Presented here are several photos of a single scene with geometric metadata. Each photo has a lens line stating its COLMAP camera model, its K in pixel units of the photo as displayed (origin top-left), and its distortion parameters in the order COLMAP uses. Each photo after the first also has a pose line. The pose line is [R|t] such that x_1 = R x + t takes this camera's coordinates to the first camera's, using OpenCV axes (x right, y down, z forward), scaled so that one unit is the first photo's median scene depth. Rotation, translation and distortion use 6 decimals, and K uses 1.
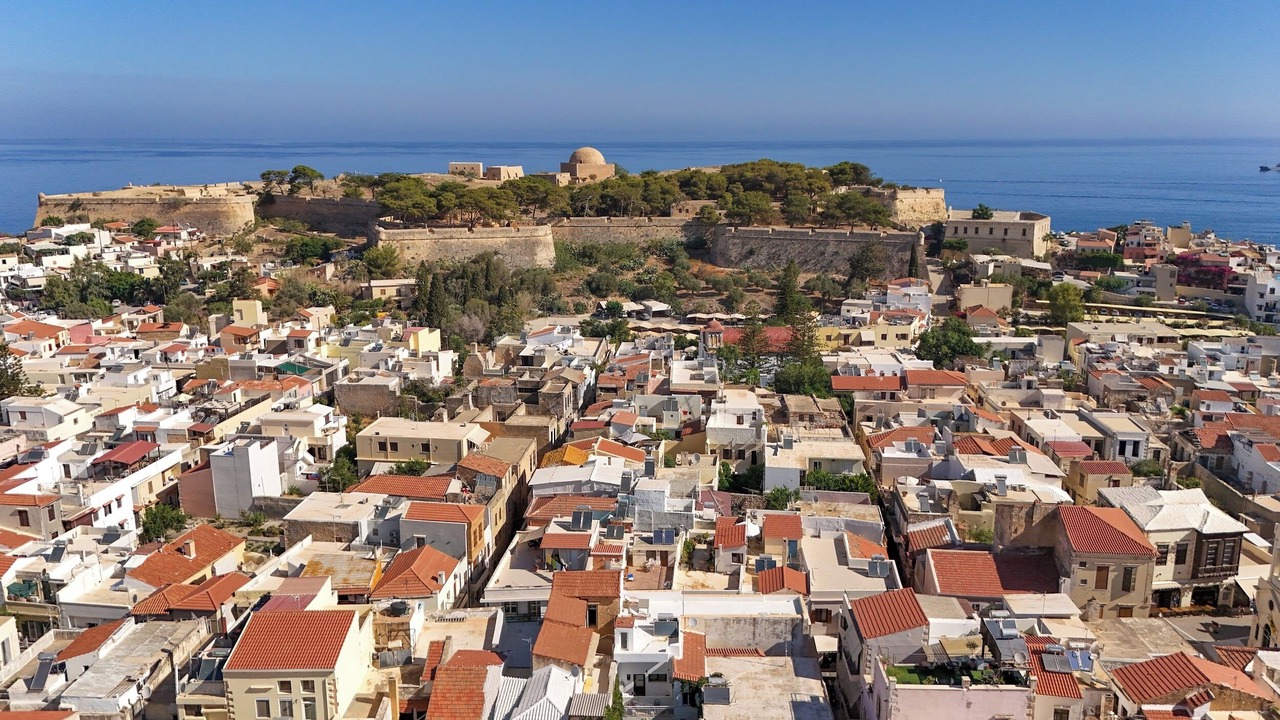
lens RADIAL K [[949.1, 0, 640.0], [0, 949.1, 360.0], [0, 0, 1]] dist [0.086210, -0.095923]
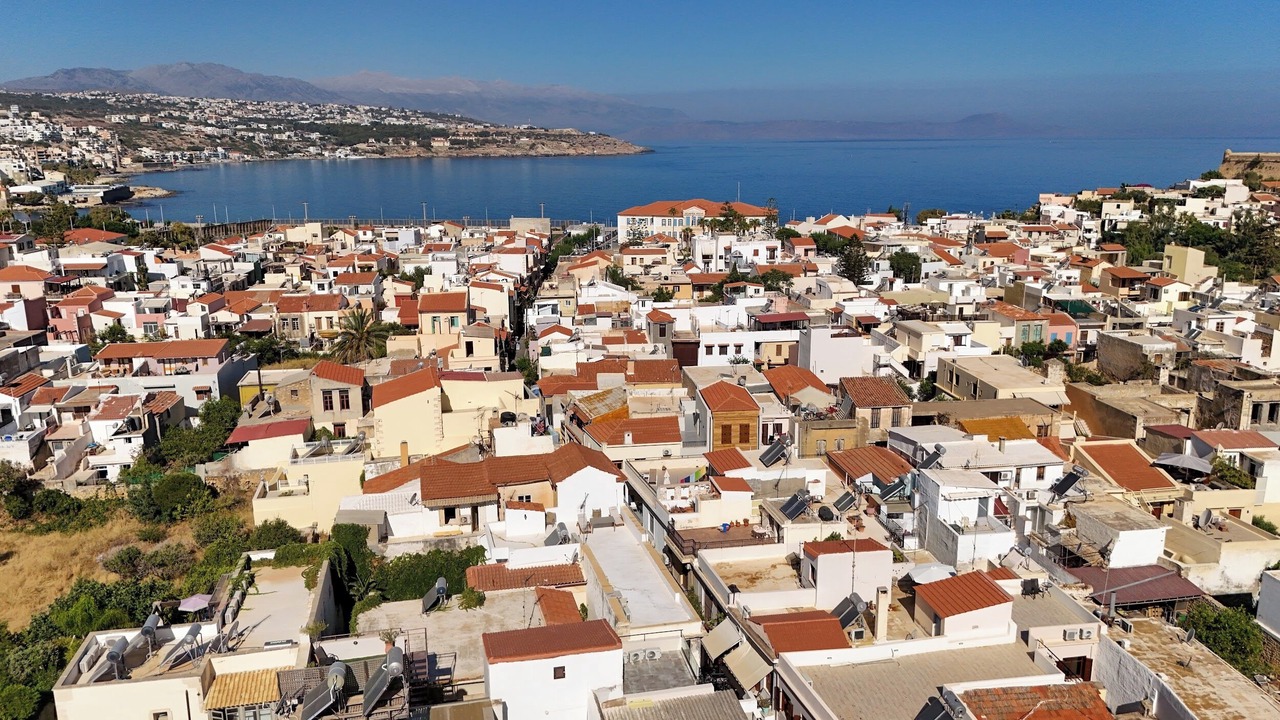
lens RADIAL K [[940.9, 0, 640.0], [0, 940.9, 360.0], [0, 0, 1]] dist [0.068390, -0.078795]
pose [[0.257262, 0.221749, -0.940555, 0.231184], [-0.217153, 0.961688, 0.167336, -0.002136], [0.941627, 0.161196, 0.295560, 0.255359]]
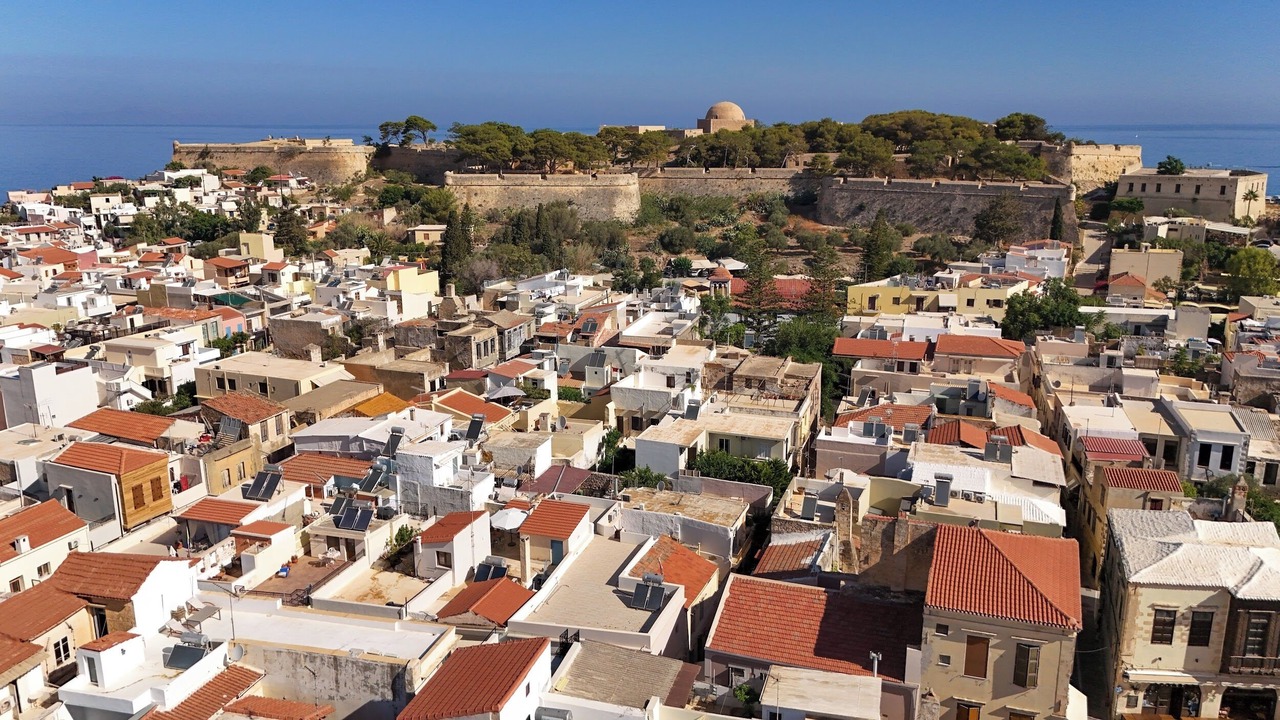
lens RADIAL K [[949.7, 0, 640.0], [0, 949.7, 360.0], [0, 0, 1]] dist [0.065698, -0.058484]
pose [[0.972875, 0.056839, -0.224240, 0.140084], [-0.053664, 0.998354, 0.020234, 0.017662], [0.225021, -0.007651, 0.974324, 0.141084]]
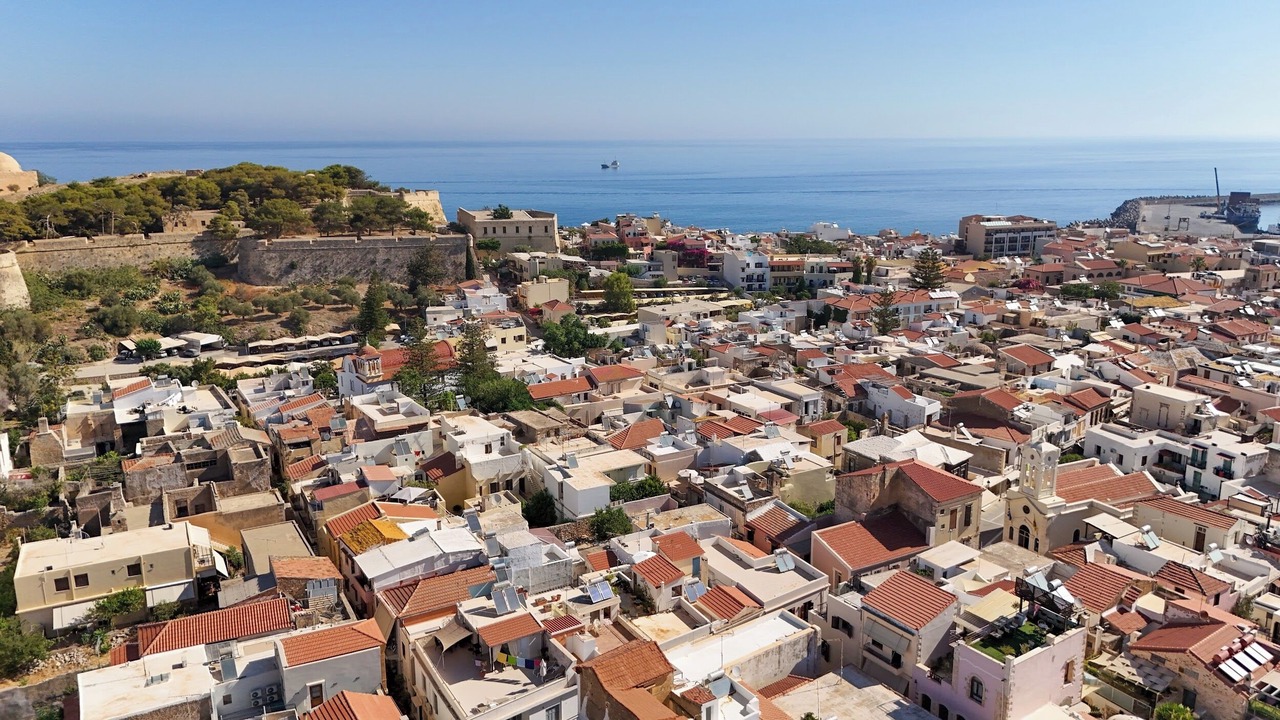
lens RADIAL K [[936.7, 0, 640.0], [0, 936.7, 360.0], [0, 0, 1]] dist [0.072116, -0.071917]
pose [[0.809664, -0.137676, 0.570517, -0.156721], [0.136899, 0.989584, 0.044520, -0.023172], [-0.570703, 0.042057, 0.820078, 0.094843]]
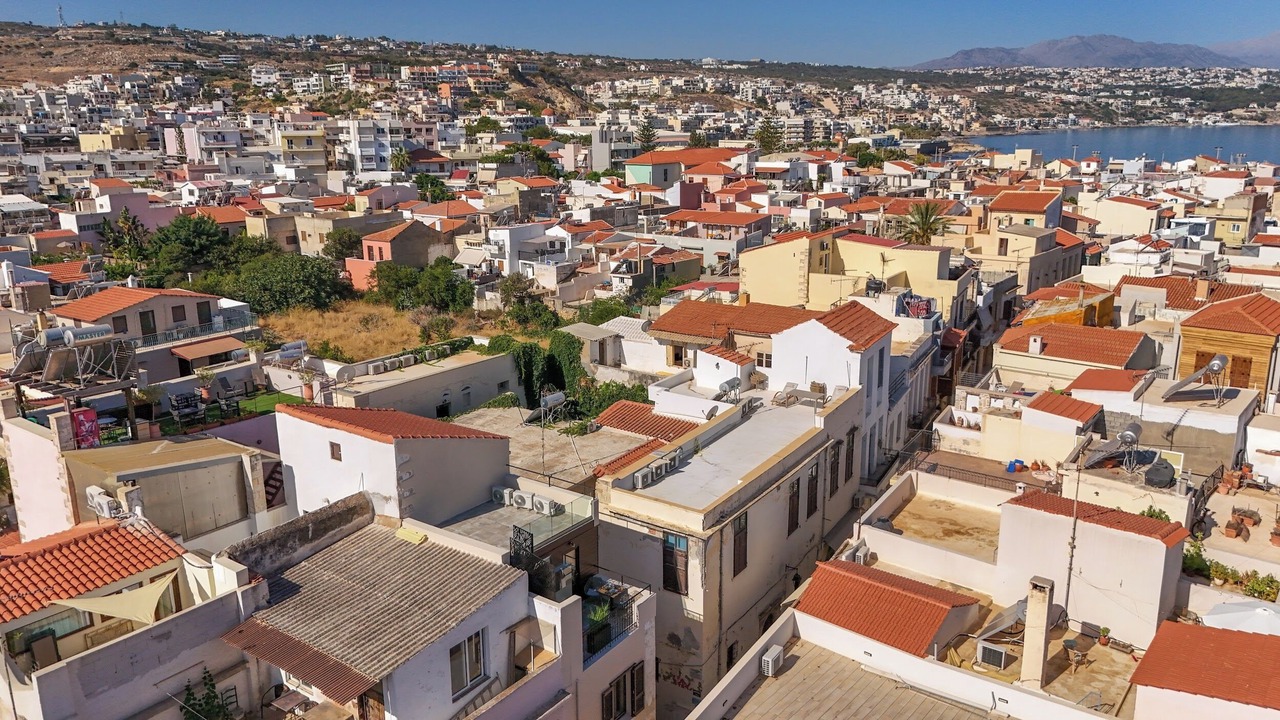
lens RADIAL K [[936.7, 0, 640.0], [0, 936.7, 360.0], [0, 0, 1]] dist [0.072116, -0.071917]
pose [[-0.546534, 0.214708, -0.809445, 0.160003], [-0.183622, 0.912328, 0.365979, 0.018625], [0.817058, 0.348652, -0.459193, 0.378991]]
